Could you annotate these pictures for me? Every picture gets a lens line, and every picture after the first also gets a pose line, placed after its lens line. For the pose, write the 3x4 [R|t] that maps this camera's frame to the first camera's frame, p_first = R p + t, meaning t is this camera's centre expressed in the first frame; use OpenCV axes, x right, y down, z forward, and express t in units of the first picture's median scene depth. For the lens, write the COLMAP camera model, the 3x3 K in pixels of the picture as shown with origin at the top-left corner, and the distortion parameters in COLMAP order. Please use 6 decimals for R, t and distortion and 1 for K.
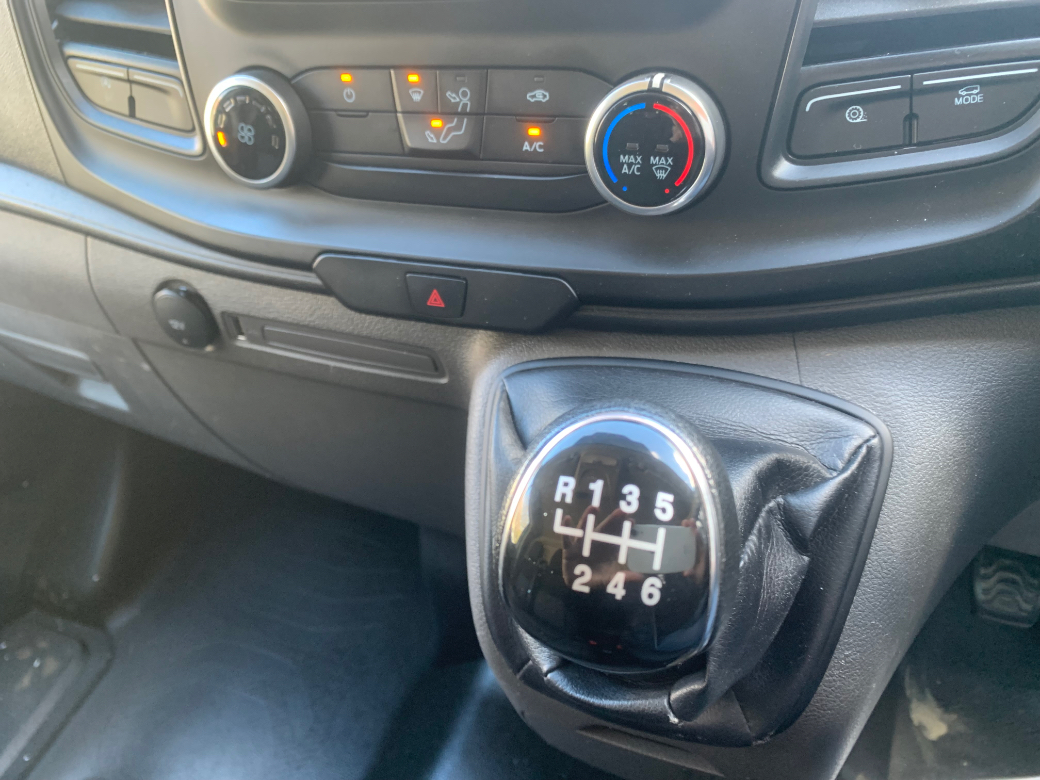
lens RADIAL K [[773.6, 0, 520.0], [0, 773.6, 390.0], [0, 0, 1]] dist [0.003996, -0.009275]
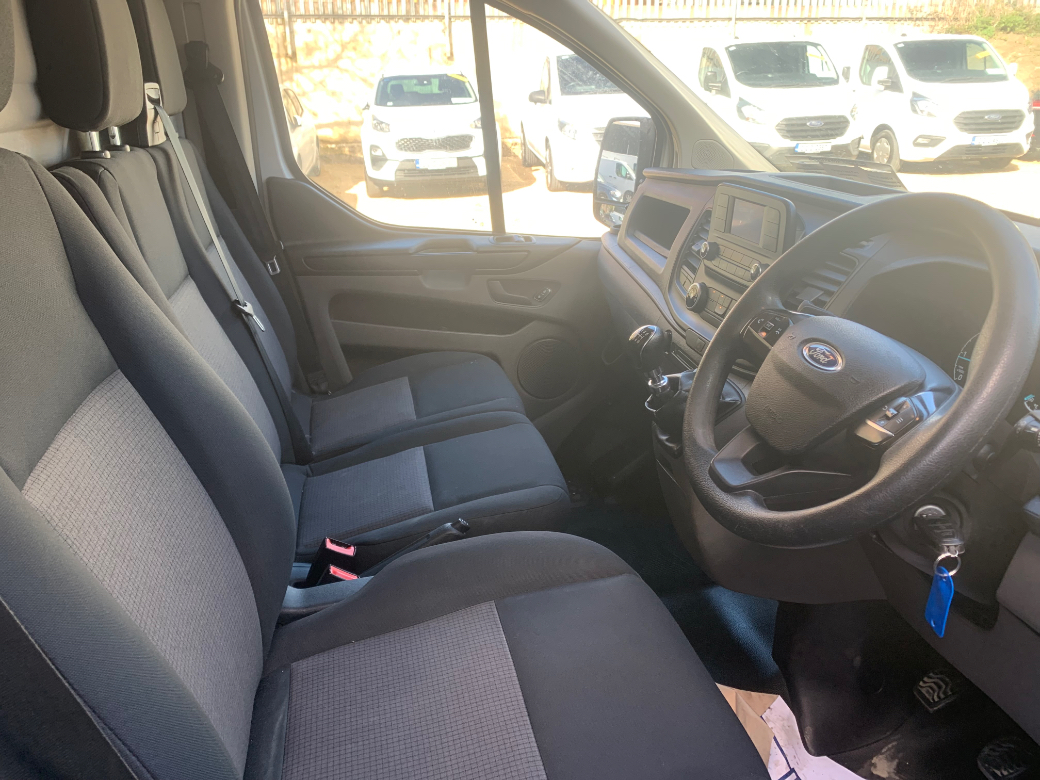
lens RADIAL K [[773.6, 0, 520.0], [0, 773.6, 390.0], [0, 0, 1]] dist [0.003996, -0.009275]
pose [[0.551989, 0.422454, -0.718916, 2.090217], [-0.598657, 0.800930, 0.010993, 0.506459], [0.580446, 0.424316, 0.695010, -1.941606]]
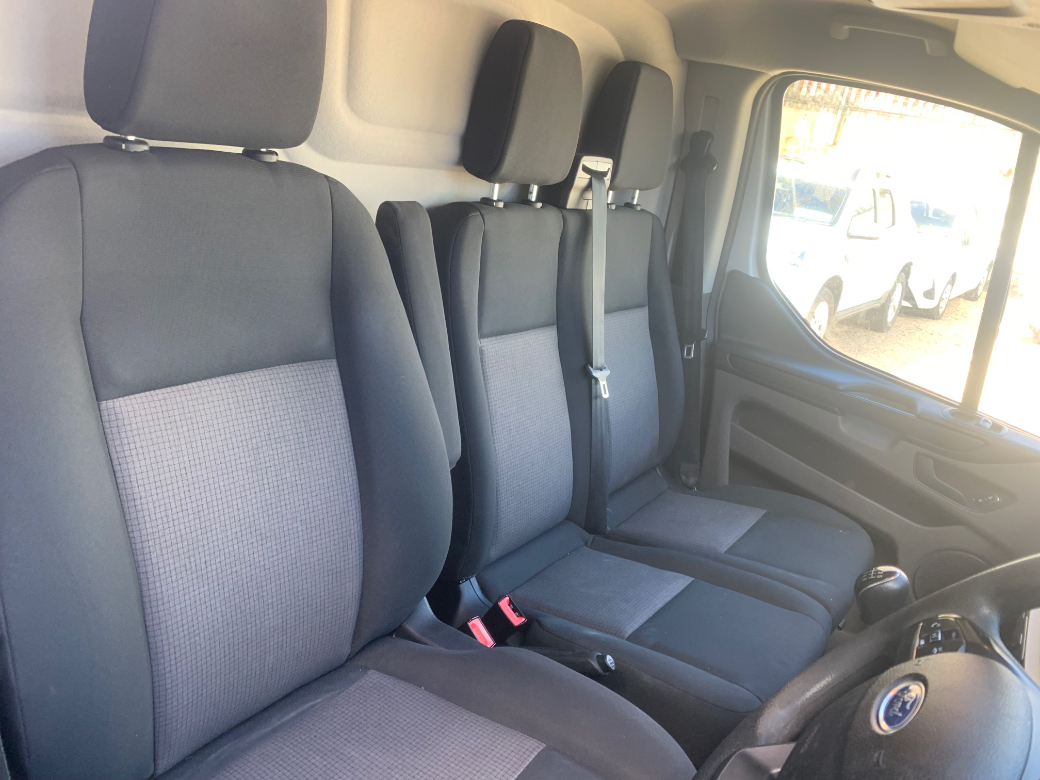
lens RADIAL K [[782.2, 0, 520.0], [0, 782.2, 390.0], [0, 0, 1]] dist [0.002186, -0.001979]
pose [[-0.248215, 0.405944, -0.879545, 2.135399], [-0.737742, 0.509211, 0.443217, -0.444160], [0.627795, 0.758890, 0.173088, -1.102489]]
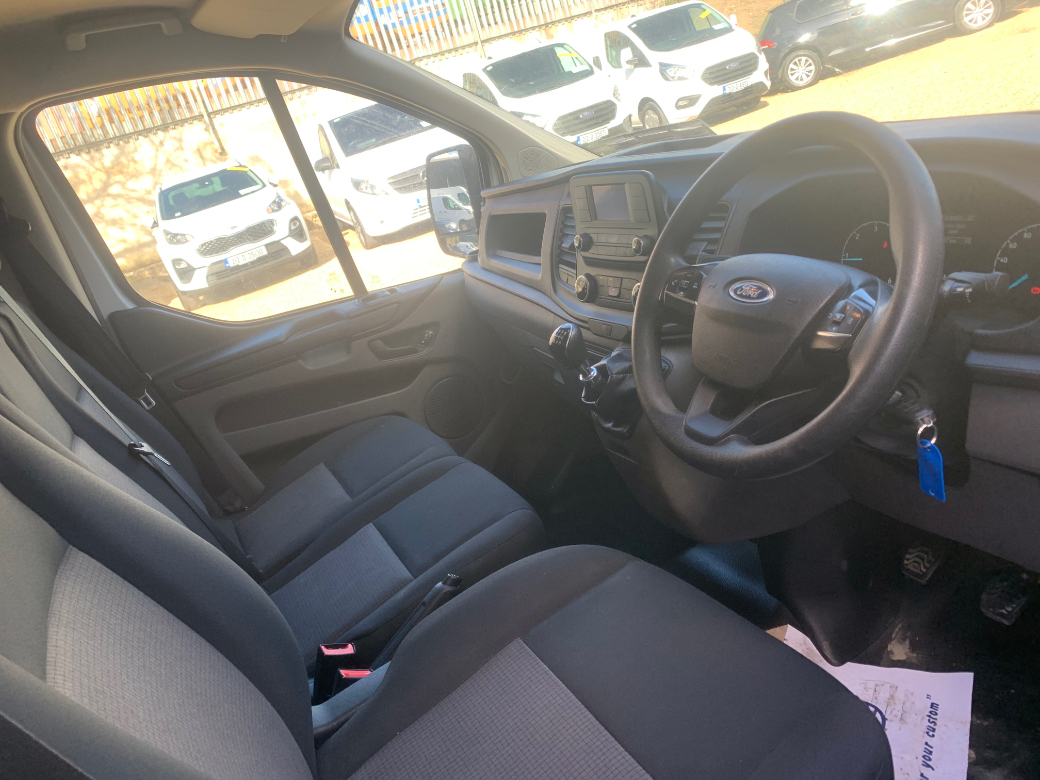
lens RADIAL K [[773.6, 0, 520.0], [0, 773.6, 390.0], [0, 0, 1]] dist [0.003996, -0.009275]
pose [[0.763573, 0.162429, -0.624959, 1.921479], [-0.288567, 0.951659, -0.105230, 0.656958], [0.577655, 0.260694, 0.773533, -2.069565]]
